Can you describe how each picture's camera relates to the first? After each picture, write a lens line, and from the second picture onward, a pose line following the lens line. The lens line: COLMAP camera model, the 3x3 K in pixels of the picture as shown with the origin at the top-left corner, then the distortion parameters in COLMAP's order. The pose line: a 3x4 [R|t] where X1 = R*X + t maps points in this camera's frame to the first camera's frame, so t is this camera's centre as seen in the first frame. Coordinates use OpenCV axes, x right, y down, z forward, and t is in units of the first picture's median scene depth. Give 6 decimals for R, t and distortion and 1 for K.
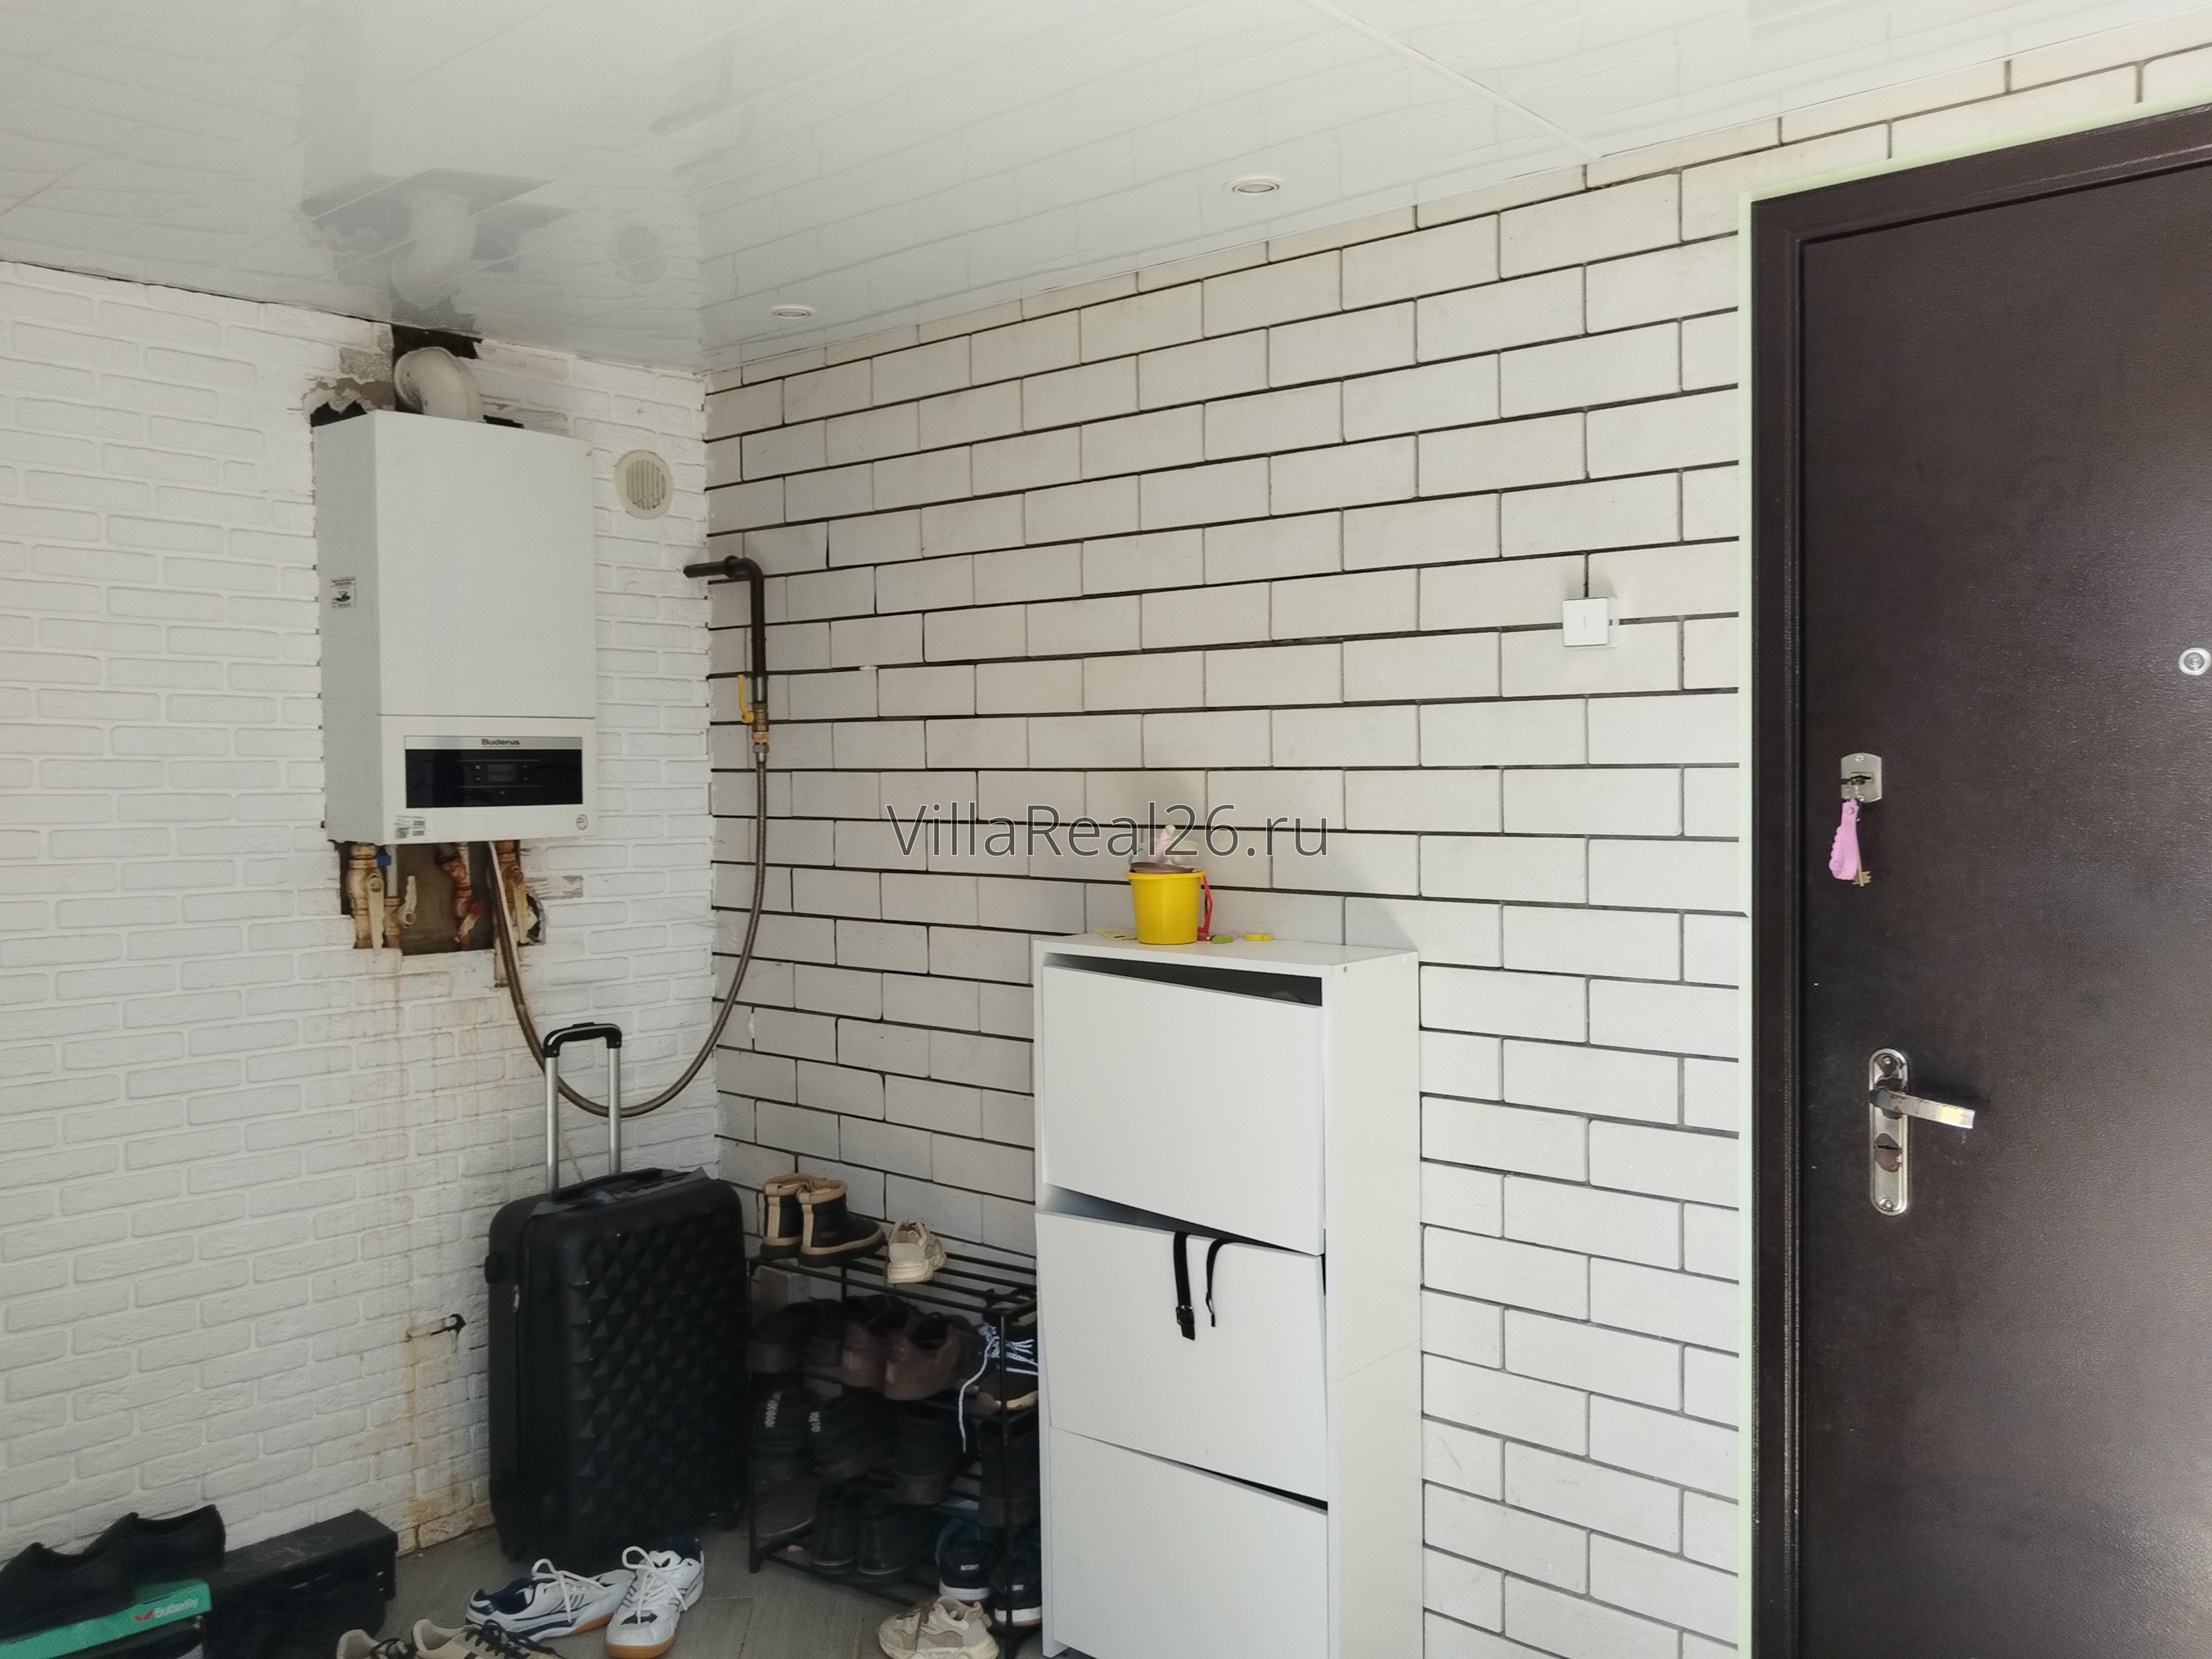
lens RADIAL K [[1702.4, 0, 1172.8], [0, 1702.4, 827.5], [0, 0, 1]] dist [-0.006733, -0.012781]
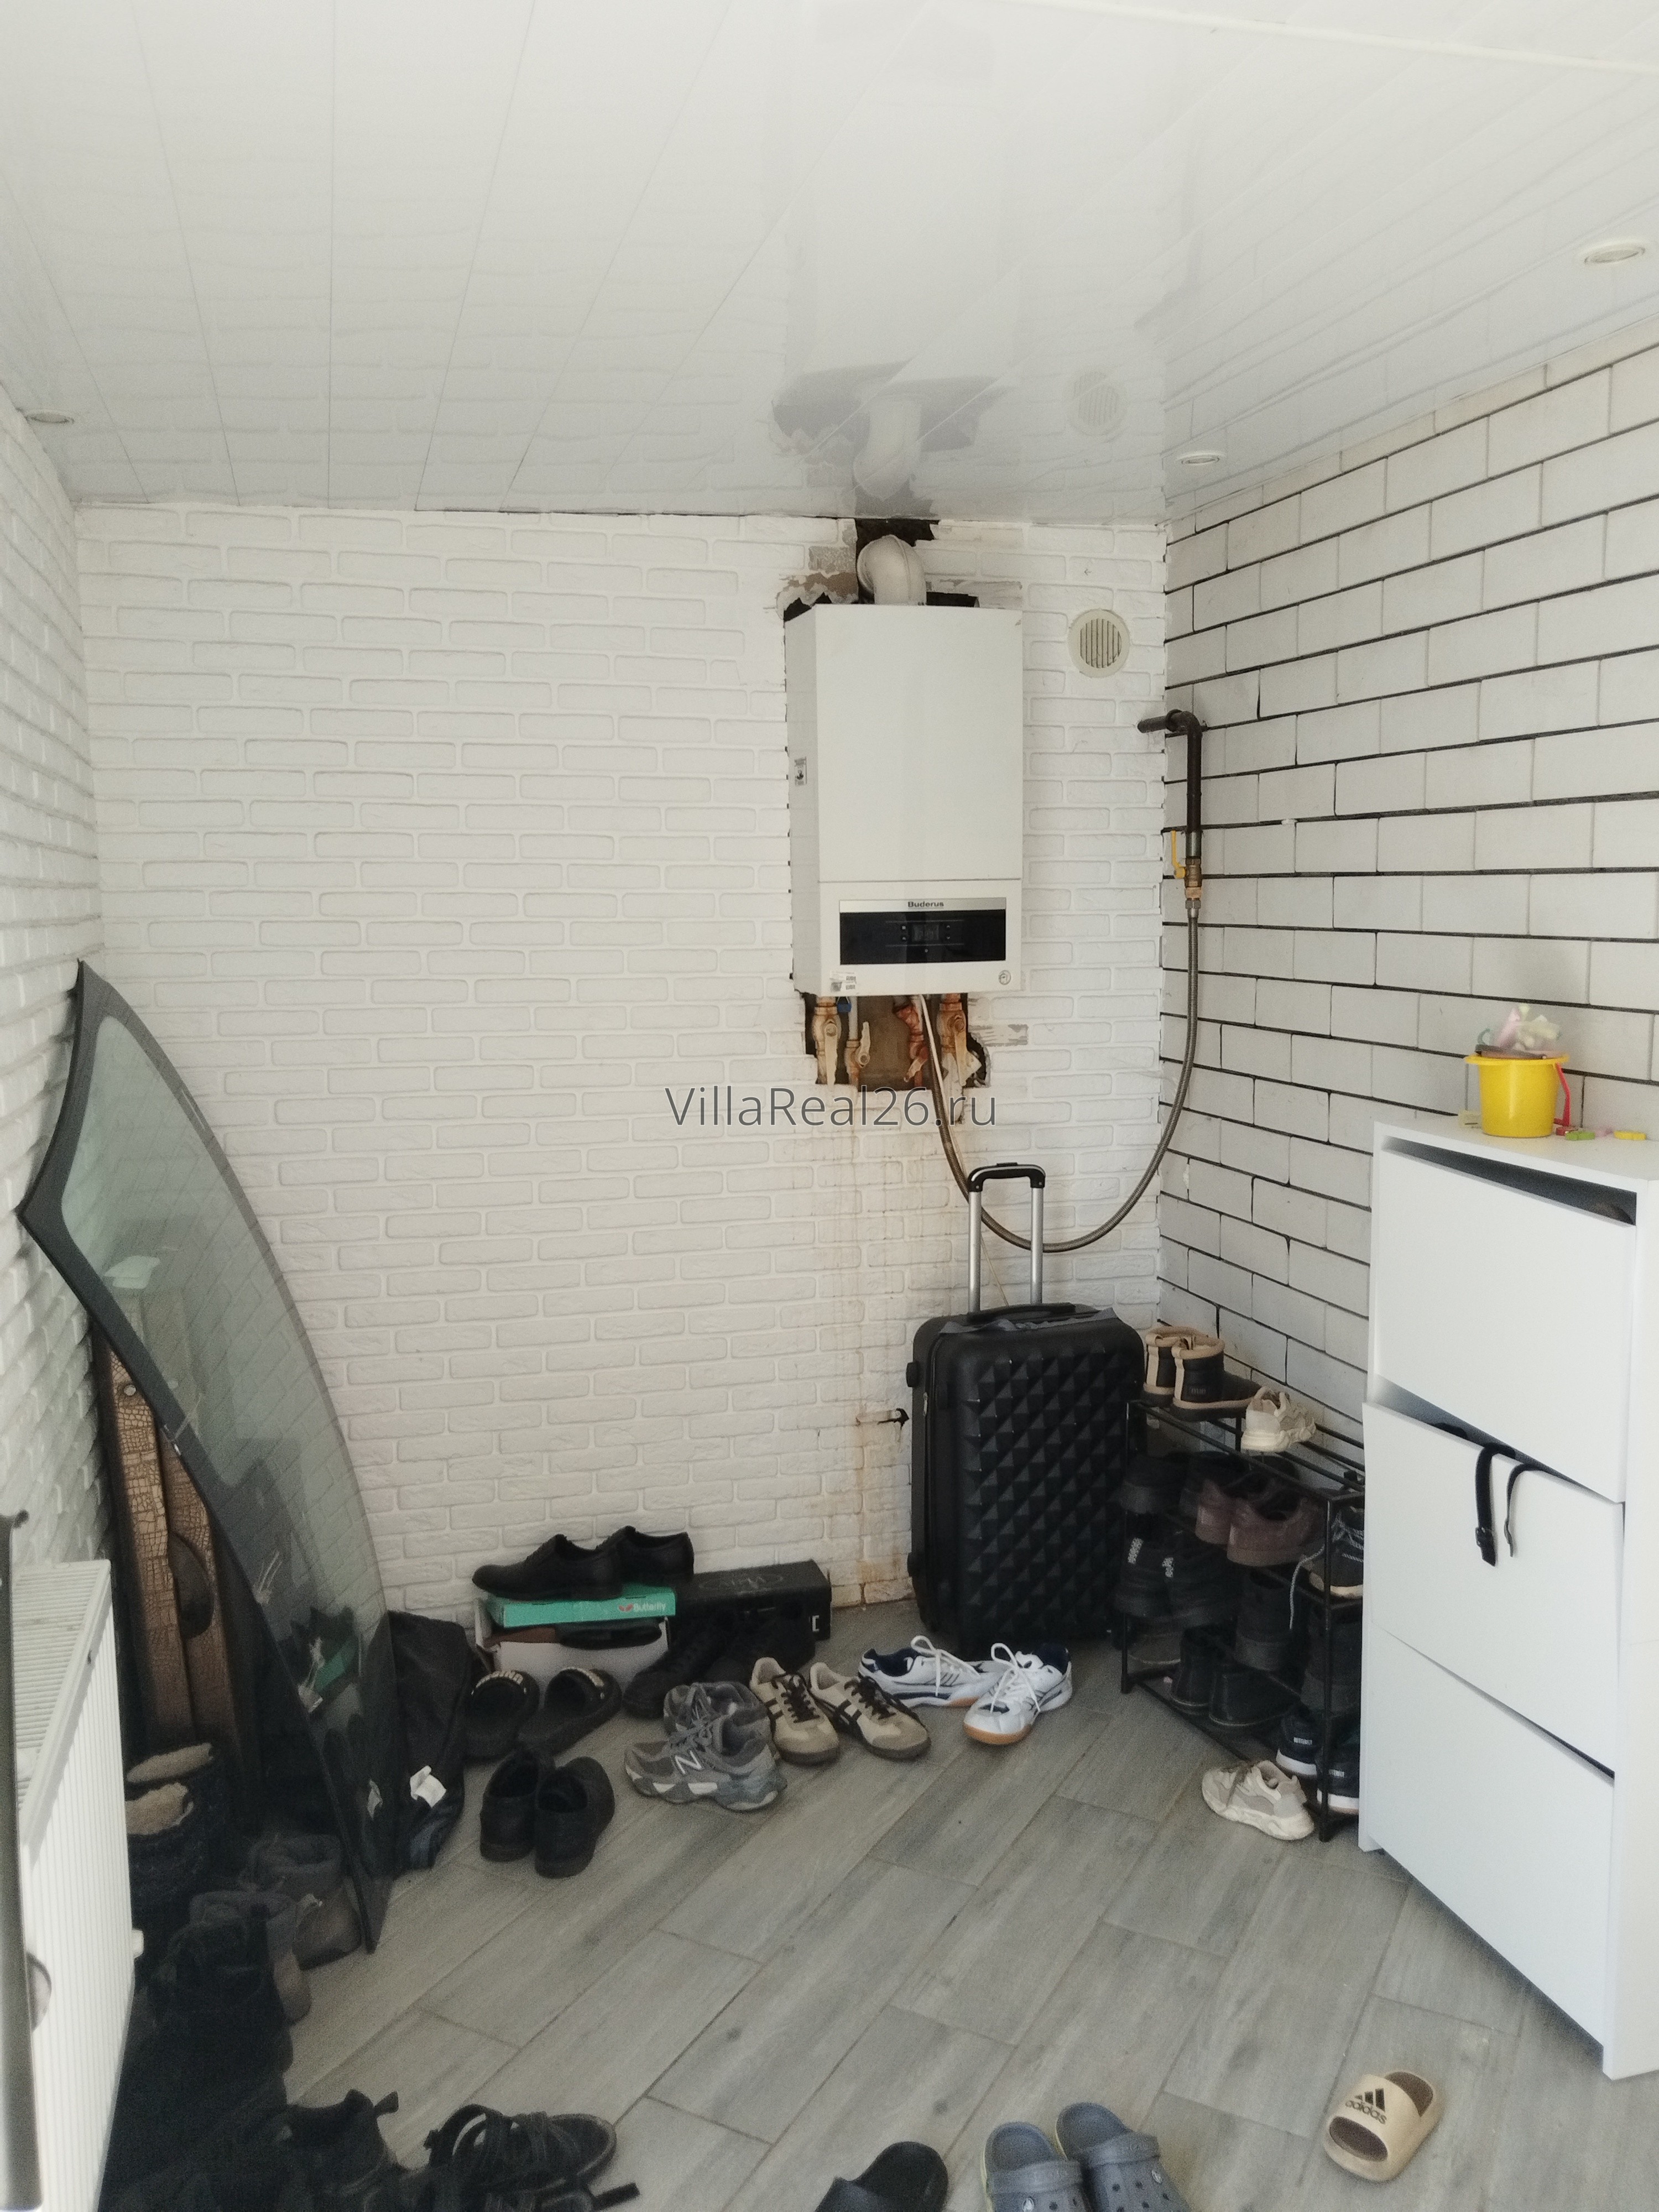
lens RADIAL K [[1731.8, 0, 884.5], [0, 1731.8, 1106.2], [0, 0, 1]] dist [-0.001846, -0.007280]
pose [[0.840932, 0.065566, -0.537155, 0.188942], [-0.015870, 0.995194, 0.096631, -0.027633], [0.540909, -0.072735, 0.837930, 0.044844]]
